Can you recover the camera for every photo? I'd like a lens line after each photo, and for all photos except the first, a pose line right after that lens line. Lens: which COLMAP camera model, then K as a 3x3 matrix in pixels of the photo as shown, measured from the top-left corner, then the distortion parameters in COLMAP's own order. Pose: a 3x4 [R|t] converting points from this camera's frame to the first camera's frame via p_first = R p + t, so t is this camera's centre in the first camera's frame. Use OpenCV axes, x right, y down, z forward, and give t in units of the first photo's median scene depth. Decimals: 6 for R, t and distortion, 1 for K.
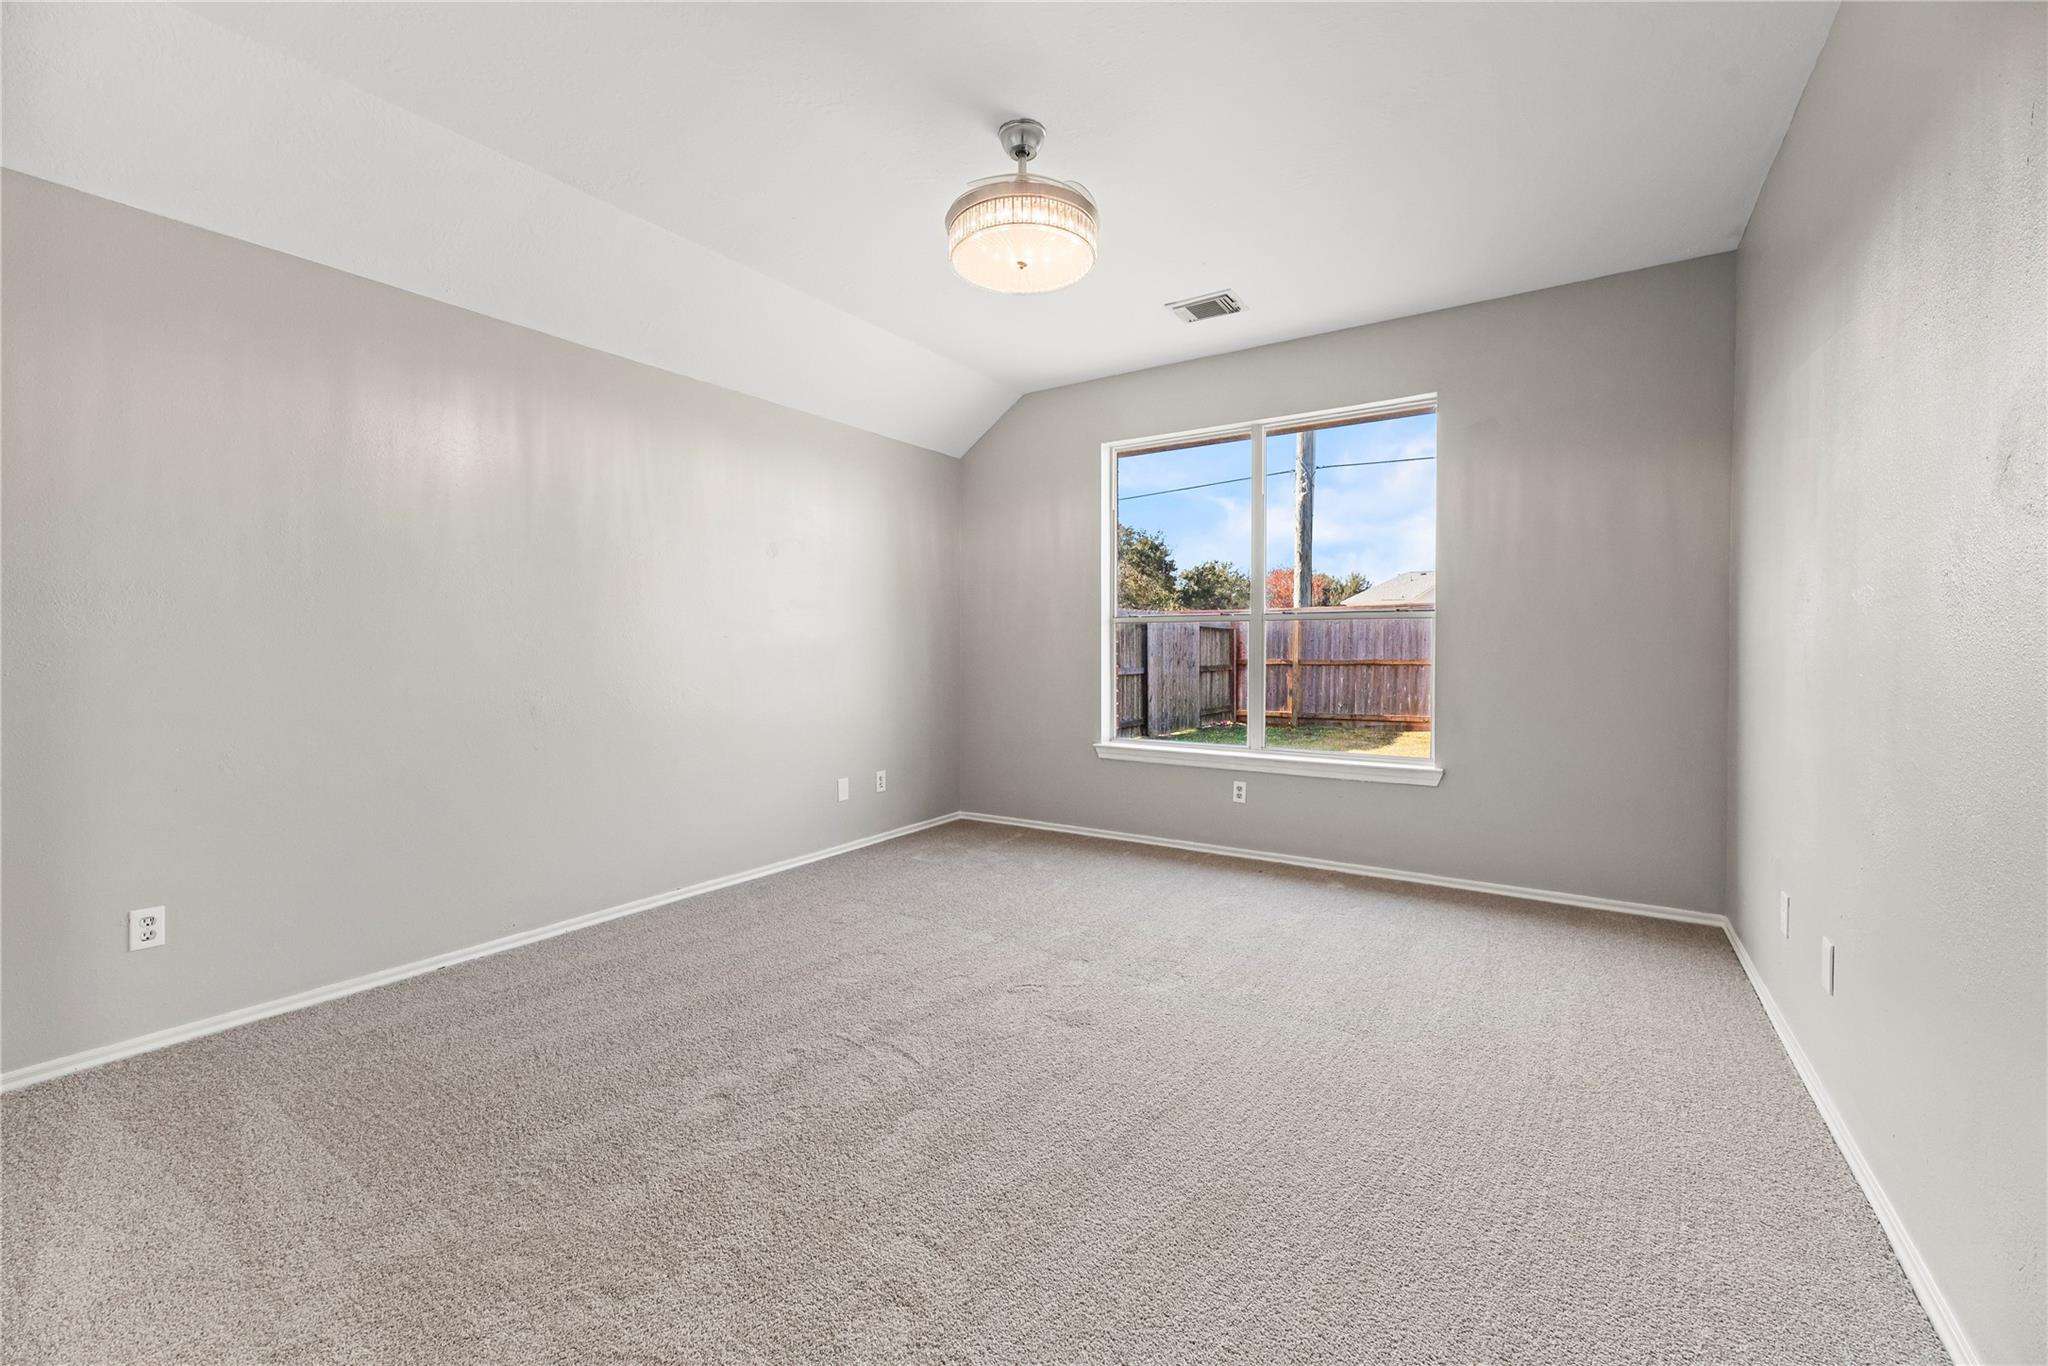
lens RADIAL K [[828.9, 0, 1010.3], [0, 828.9, 665.7], [0, 0, 1]] dist [0.002450, 0.000034]
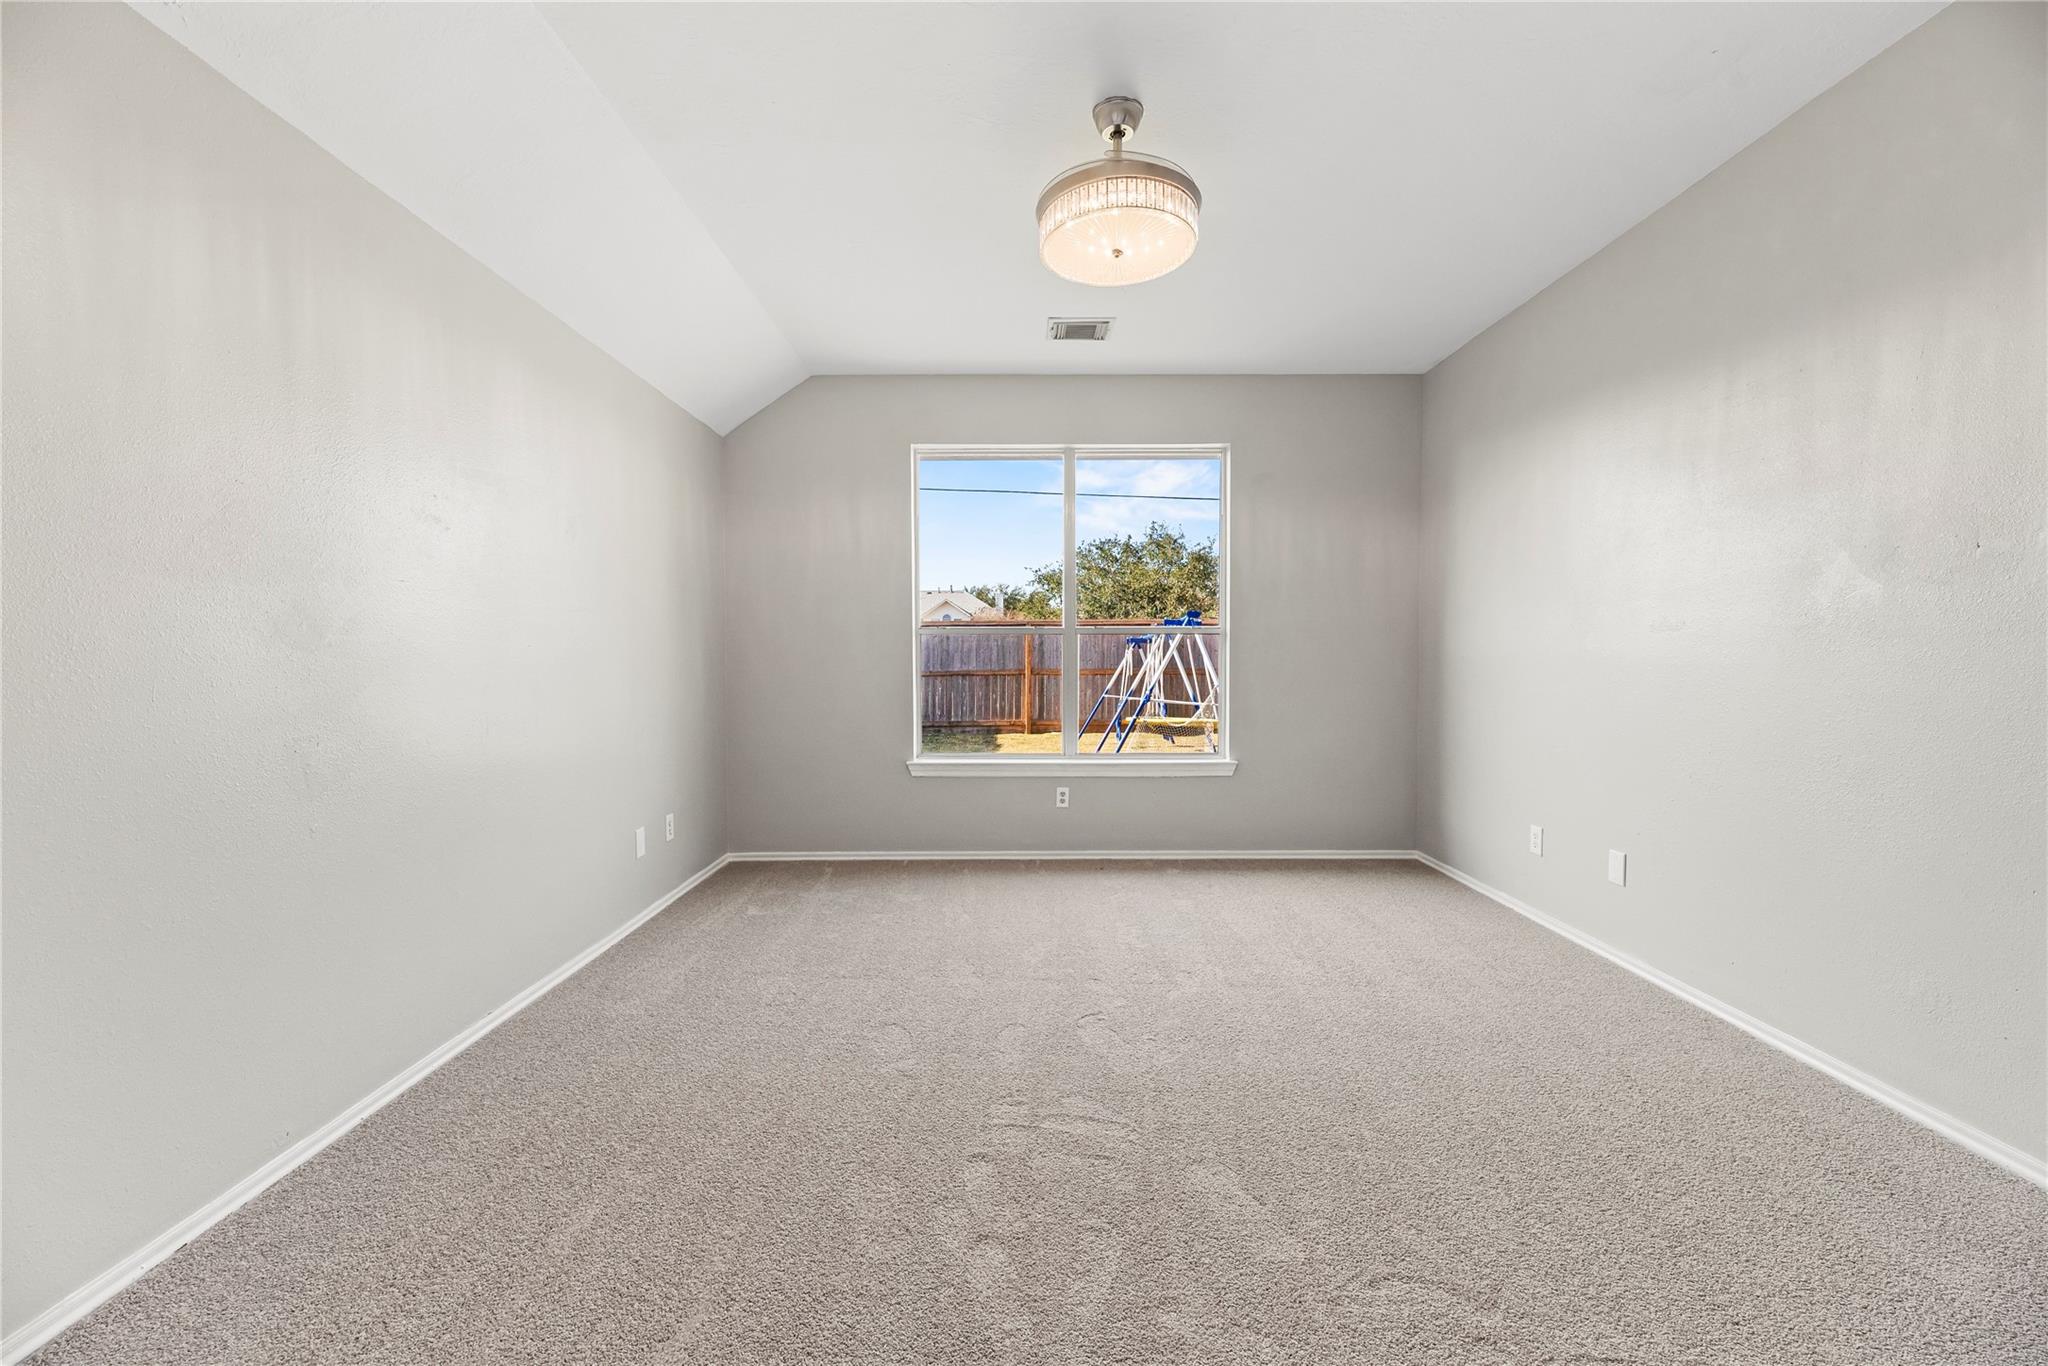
lens RADIAL K [[828.9, 0, 1018.0], [0, 828.9, 684.2], [0, 0, 1]] dist [0.002450, 0.000034]
pose [[0.831486, -0.018748, 0.555230, -0.317124], [0.014397, 0.999822, 0.012199, -0.003694], [-0.555360, -0.002150, 0.831608, 0.144333]]
